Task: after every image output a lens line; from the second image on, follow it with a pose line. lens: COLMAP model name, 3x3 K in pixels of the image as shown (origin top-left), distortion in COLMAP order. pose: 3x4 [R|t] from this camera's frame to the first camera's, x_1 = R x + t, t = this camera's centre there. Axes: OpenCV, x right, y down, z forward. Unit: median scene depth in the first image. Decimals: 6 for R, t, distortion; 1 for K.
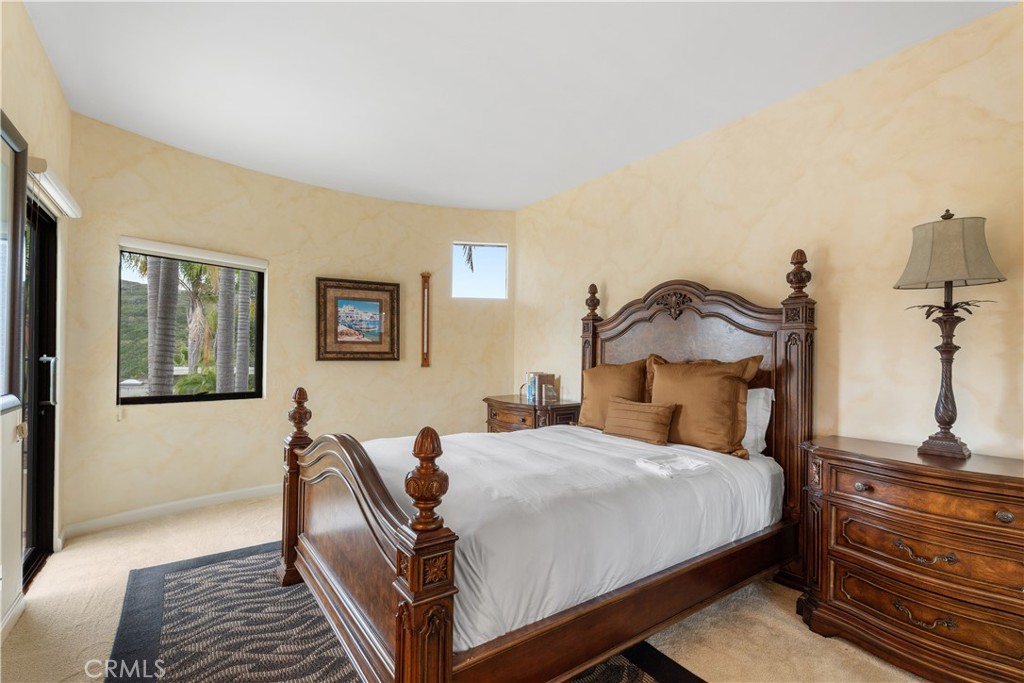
lens RADIAL K [[475.8, 0, 508.1], [0, 475.8, 347.4], [0, 0, 1]] dist [0.000353, -0.000238]
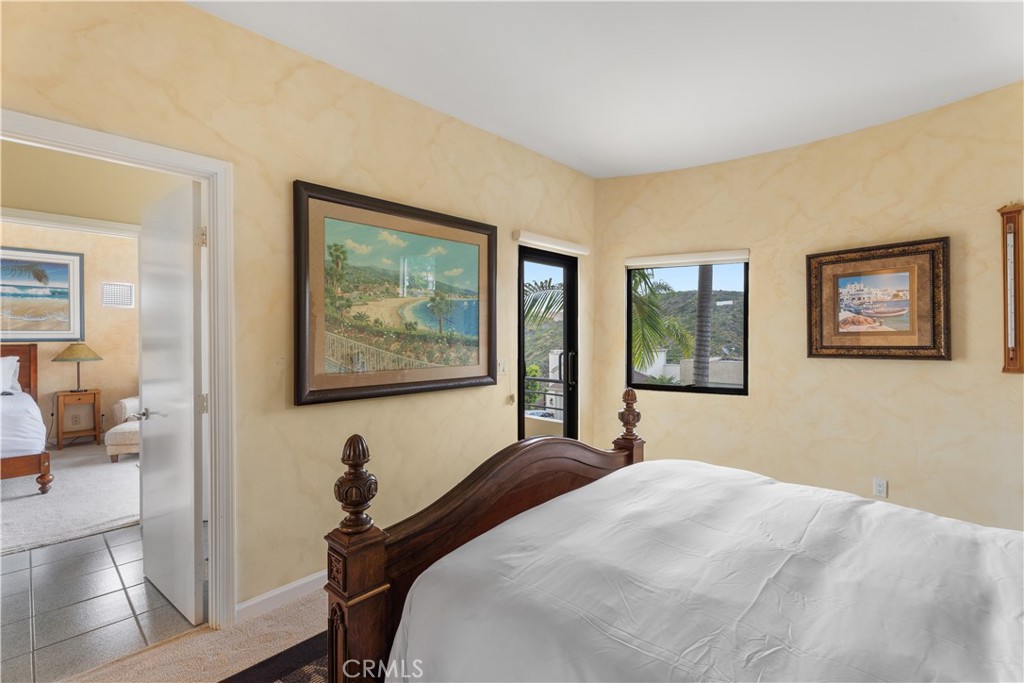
lens RADIAL K [[459.1, 0, 507.4], [0, 459.1, 337.4], [0, 0, 1]] dist [-0.000918, -0.000763]
pose [[0.181891, -0.015136, -0.983202, 0.269034], [0.025801, 0.999611, -0.010616, -0.011050], [0.982980, -0.023436, 0.182211, 0.338952]]
